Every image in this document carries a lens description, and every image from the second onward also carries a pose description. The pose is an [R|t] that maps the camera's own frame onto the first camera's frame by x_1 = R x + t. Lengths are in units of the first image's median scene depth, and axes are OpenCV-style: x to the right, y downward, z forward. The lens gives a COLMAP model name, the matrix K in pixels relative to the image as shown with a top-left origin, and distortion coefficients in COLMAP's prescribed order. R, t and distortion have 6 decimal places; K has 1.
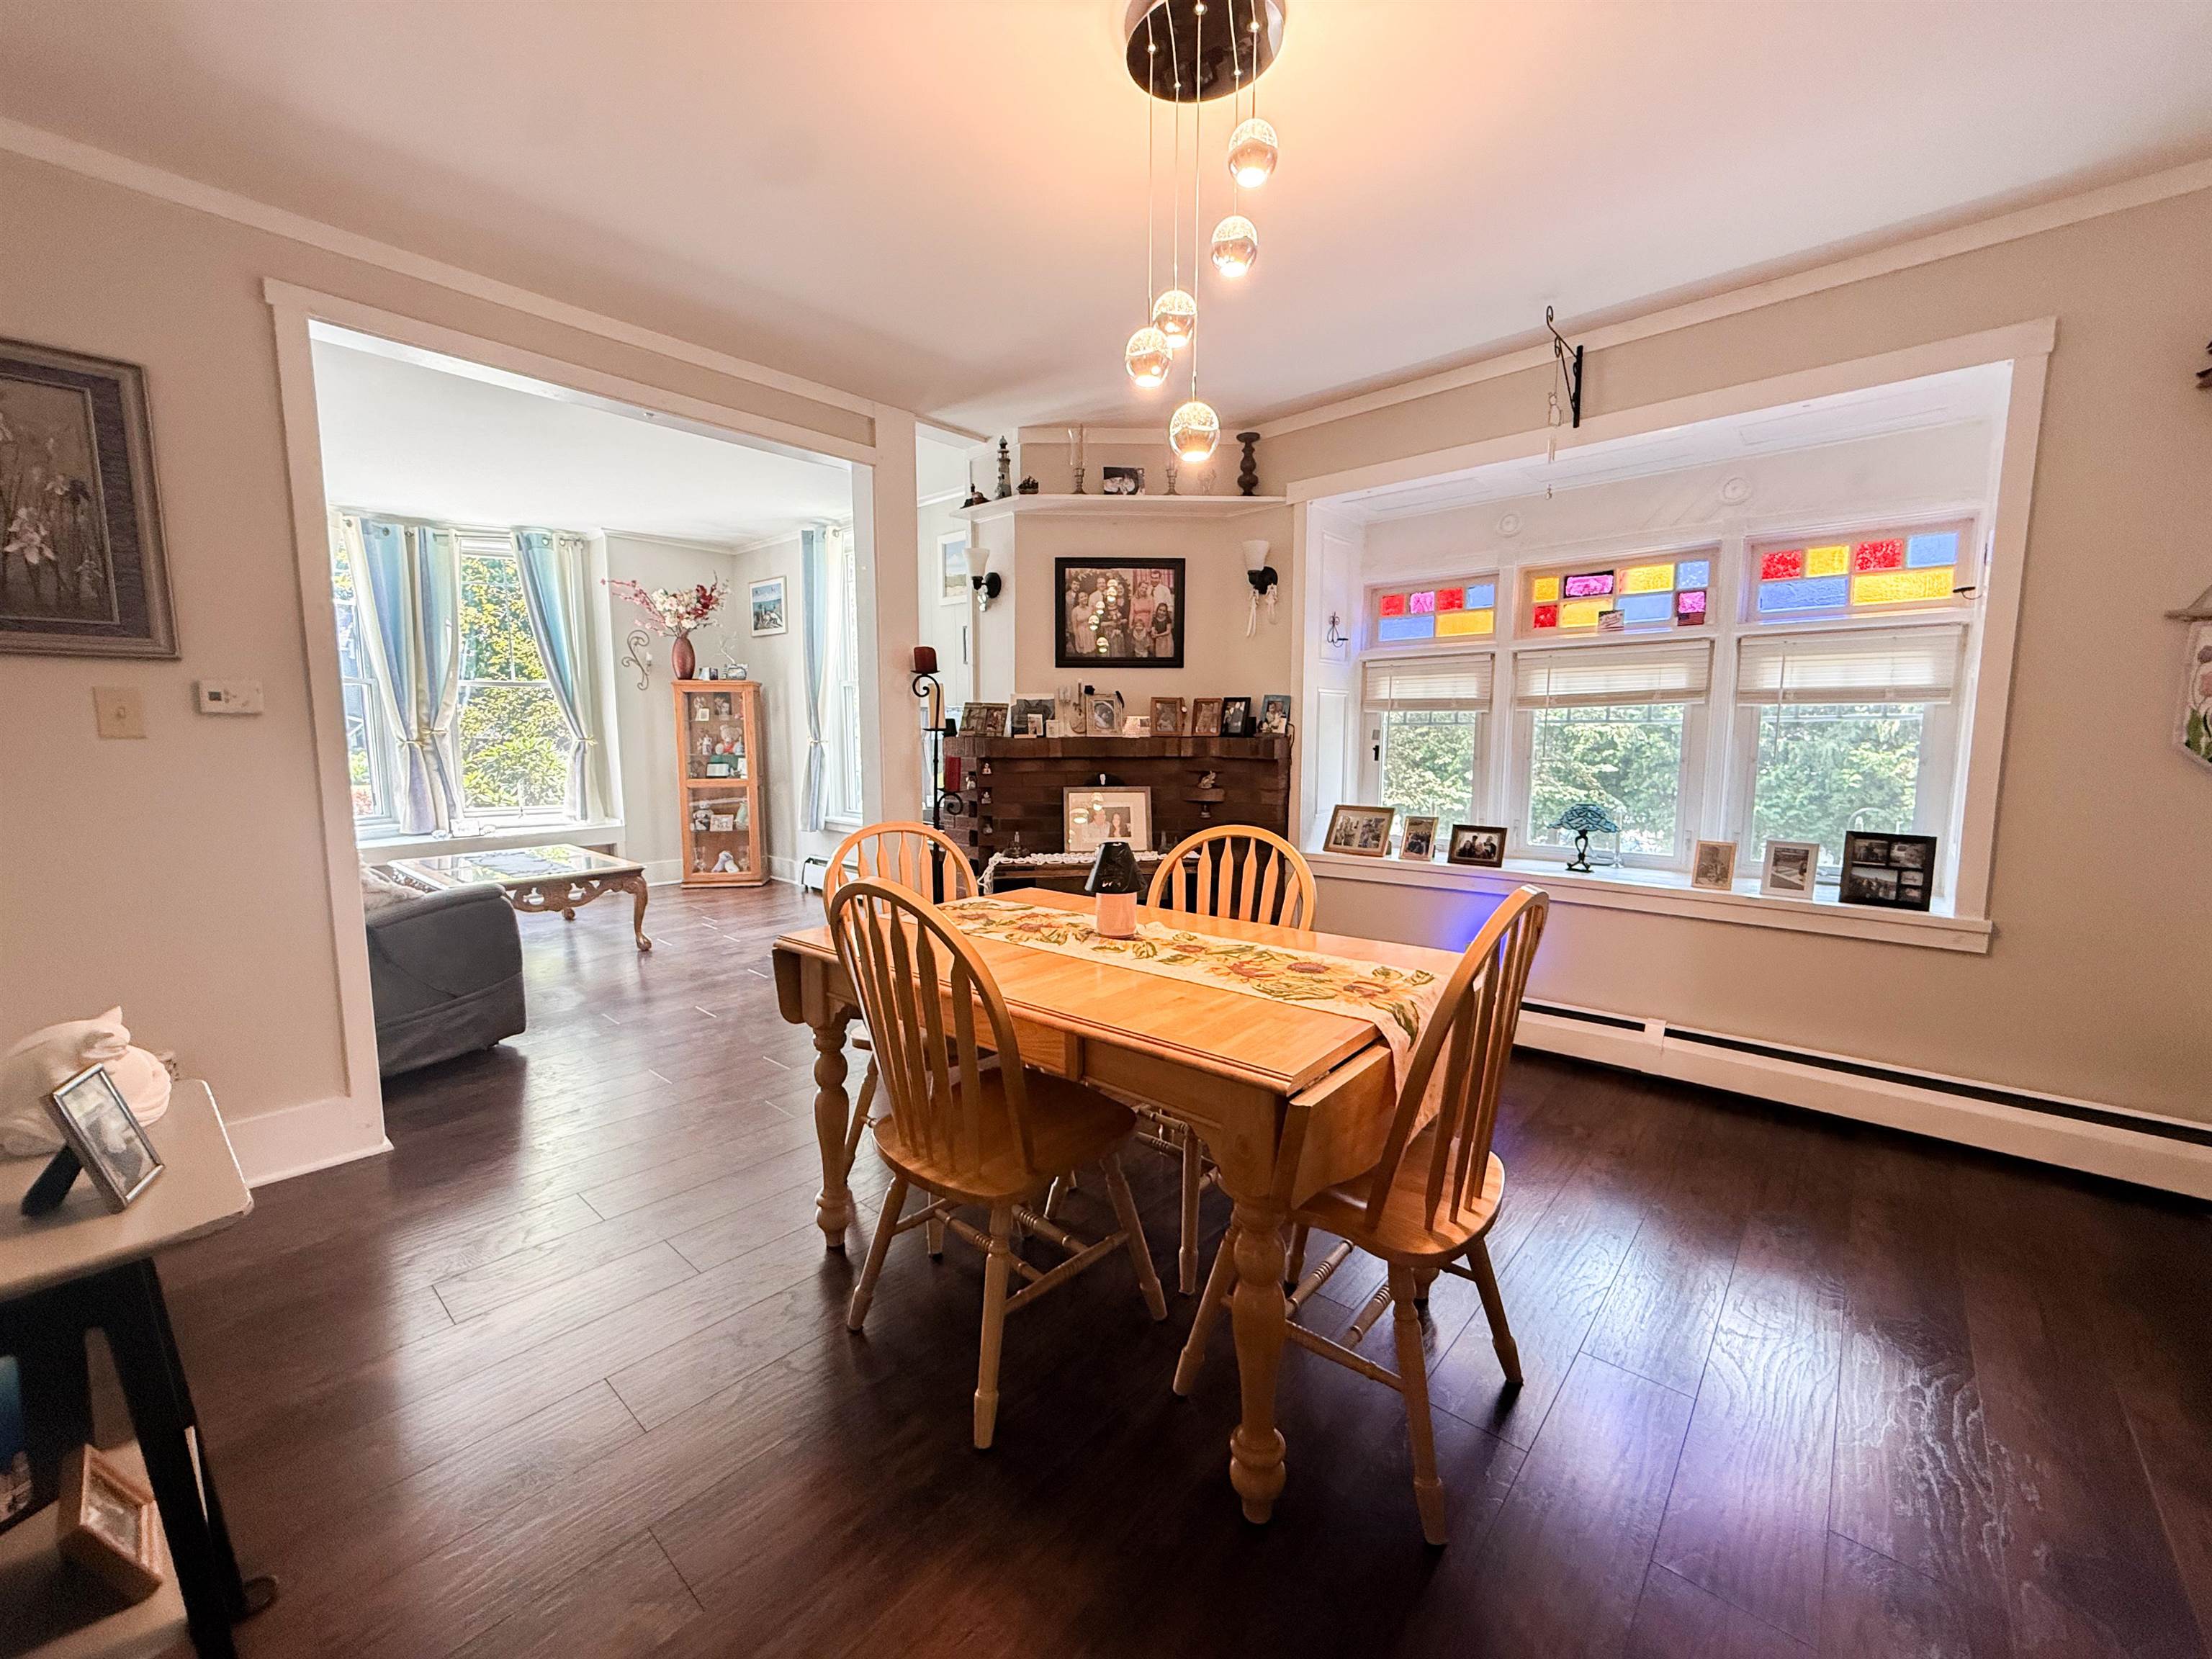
lens RADIAL K [[880.8, 0, 1101.8], [0, 880.8, 832.0], [0, 0, 1]] dist [-0.000527, 0.000181]
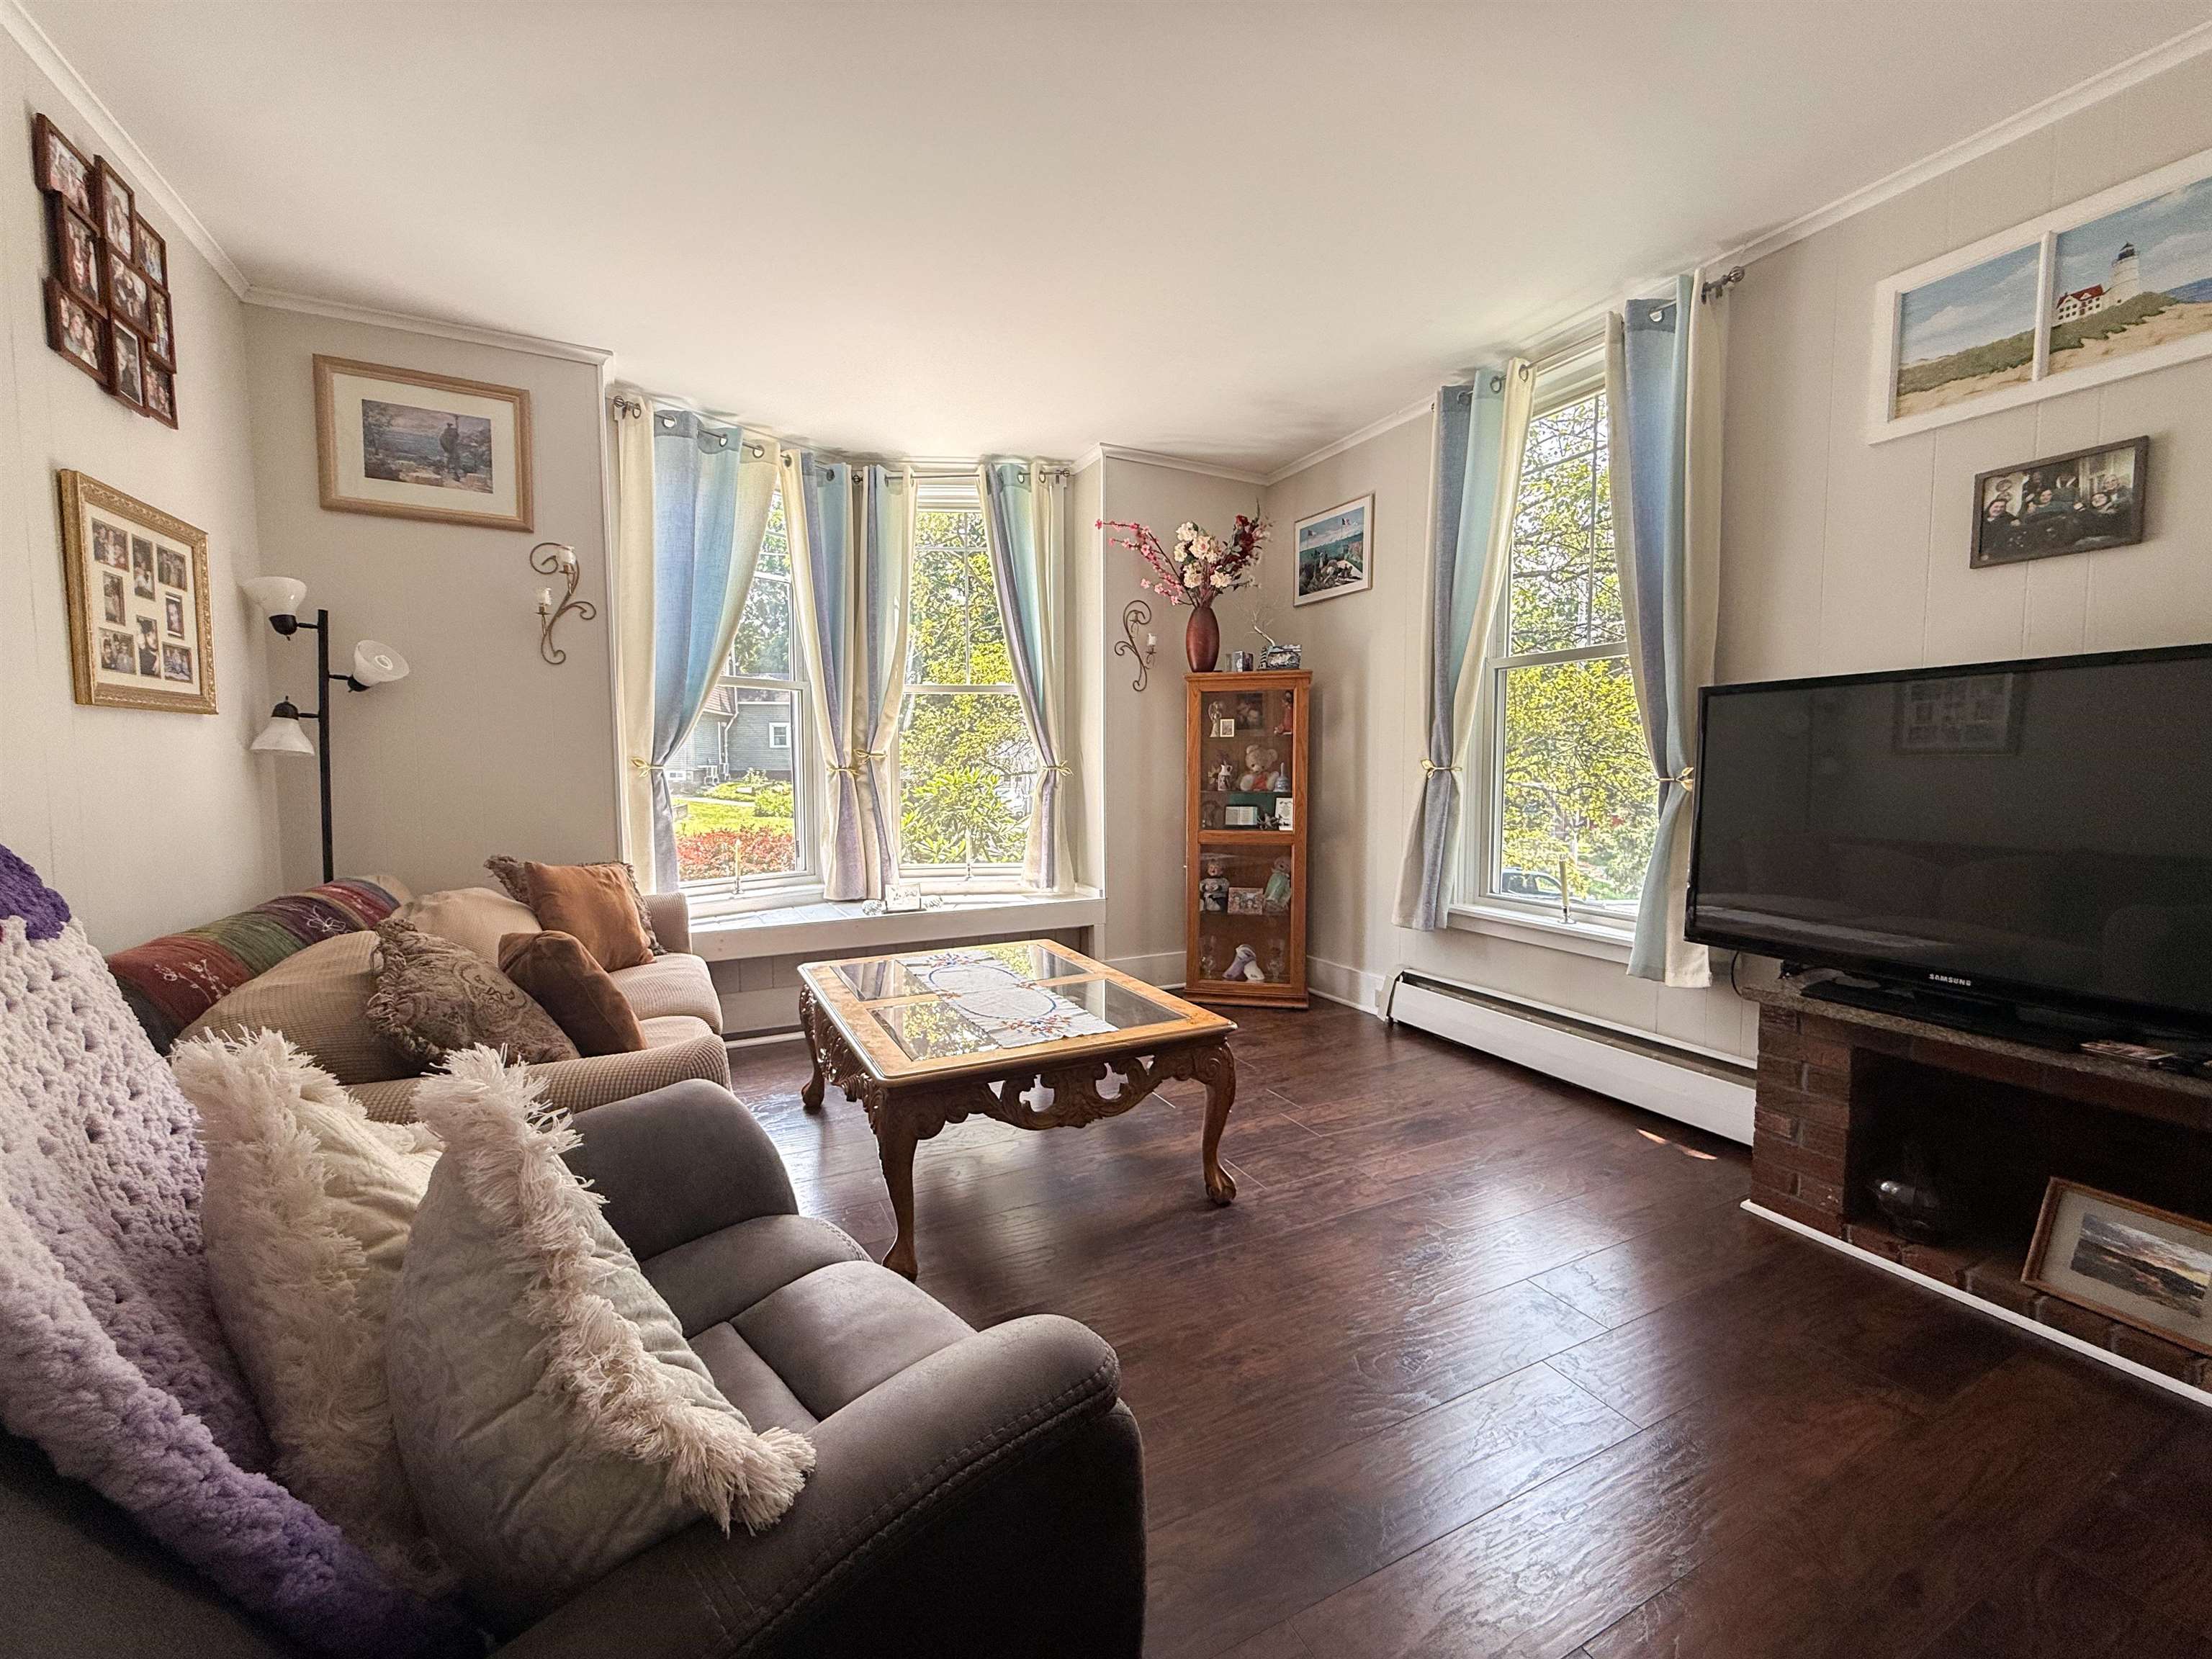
lens RADIAL K [[880.8, 0, 1101.8], [0, 880.8, 832.0], [0, 0, 1]] dist [-0.000527, 0.000181]
pose [[0.926430, 0.024326, -0.375680, -0.302711], [-0.043044, 0.998210, -0.041511, -0.029551], [0.373998, 0.054628, 0.925819, 0.395974]]
